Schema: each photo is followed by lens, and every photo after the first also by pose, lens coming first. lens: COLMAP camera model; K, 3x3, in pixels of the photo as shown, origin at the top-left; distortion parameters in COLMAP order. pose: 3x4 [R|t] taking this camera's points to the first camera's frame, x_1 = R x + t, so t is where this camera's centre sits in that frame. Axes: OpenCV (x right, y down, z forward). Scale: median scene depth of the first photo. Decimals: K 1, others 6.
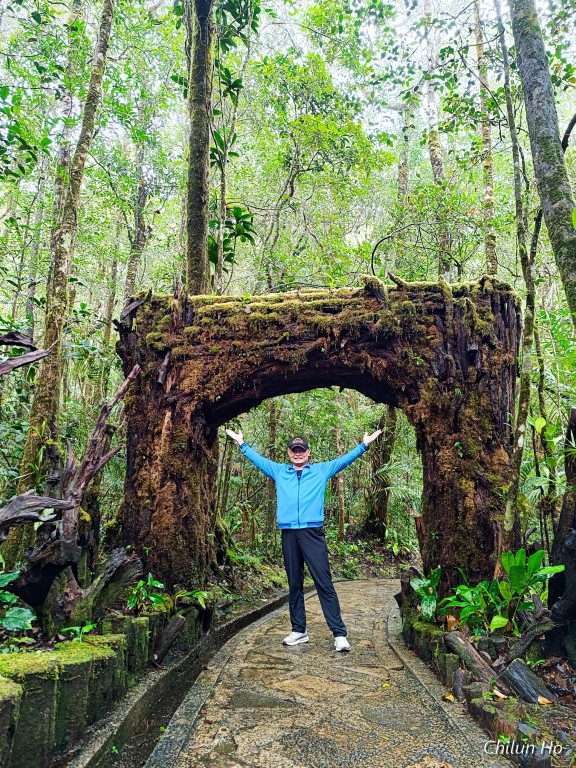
lens RADIAL K [[530.7, 0, 287.7], [0, 530.7, 381.8], [0, 0, 1]] dist [0.009752, -0.013772]
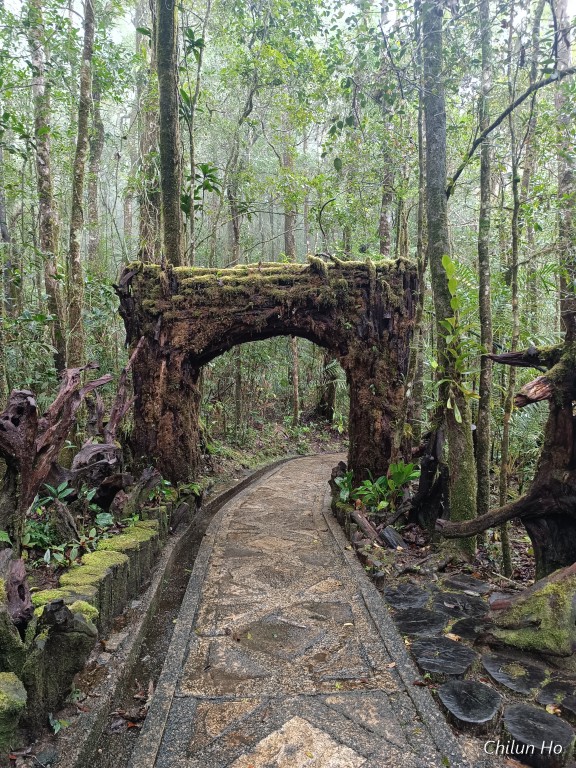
lens RADIAL K [[530.7, 0, 287.6], [0, 530.7, 385.4], [0, 0, 1]] dist [0.009752, -0.013772]
pose [[0.997189, -0.017893, 0.072766, -0.012248], [-0.001580, 0.965835, 0.259152, -0.237124], [-0.074917, -0.258538, 0.963092, -0.338614]]
